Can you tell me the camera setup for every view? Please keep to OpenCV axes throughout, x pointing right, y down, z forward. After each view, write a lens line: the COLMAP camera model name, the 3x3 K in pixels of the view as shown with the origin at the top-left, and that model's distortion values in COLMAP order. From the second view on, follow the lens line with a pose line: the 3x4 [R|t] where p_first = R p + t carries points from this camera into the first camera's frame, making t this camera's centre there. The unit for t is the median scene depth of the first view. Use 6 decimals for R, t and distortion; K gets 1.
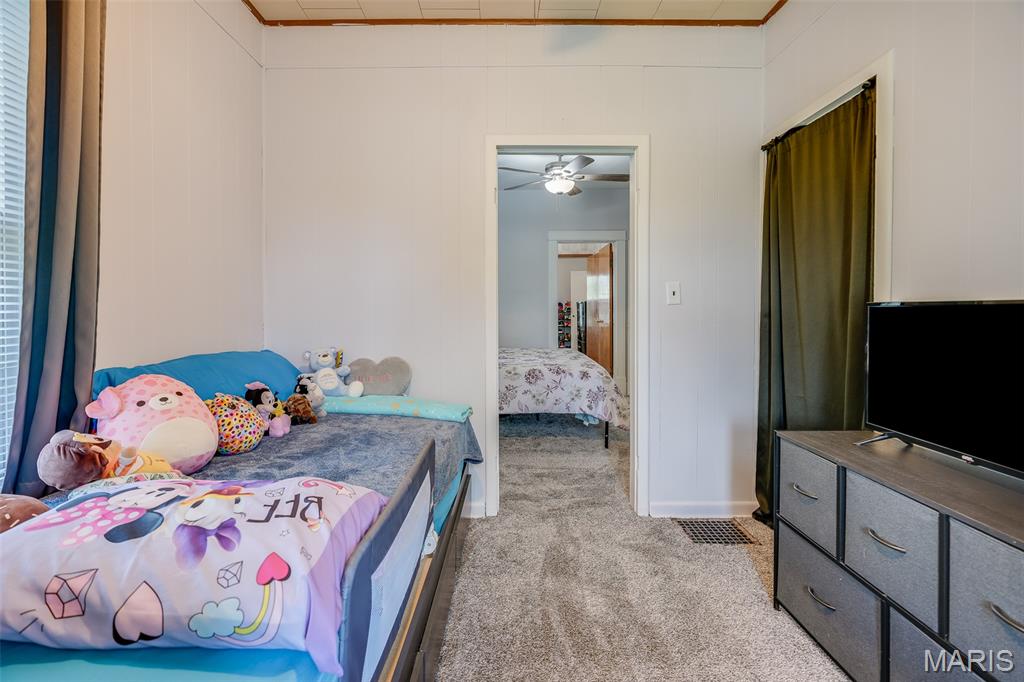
lens RADIAL K [[464.9, 0, 507.4], [0, 464.9, 330.8], [0, 0, 1]] dist [-0.009156, 0.001064]
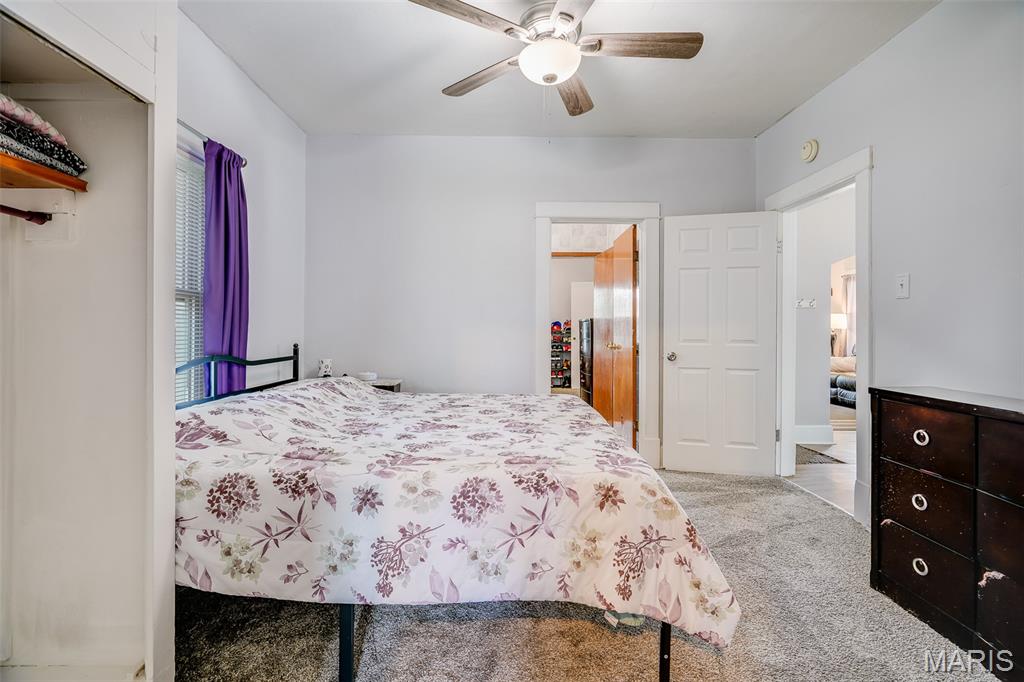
lens RADIAL K [[464.9, 0, 507.4], [0, 464.9, 330.8], [0, 0, 1]] dist [-0.009156, 0.001064]
pose [[0.999981, 0.006240, -0.000151, 0.048309], [-0.006241, 0.998948, -0.045426, -0.013942], [-0.000133, 0.045426, 0.998968, 0.359548]]
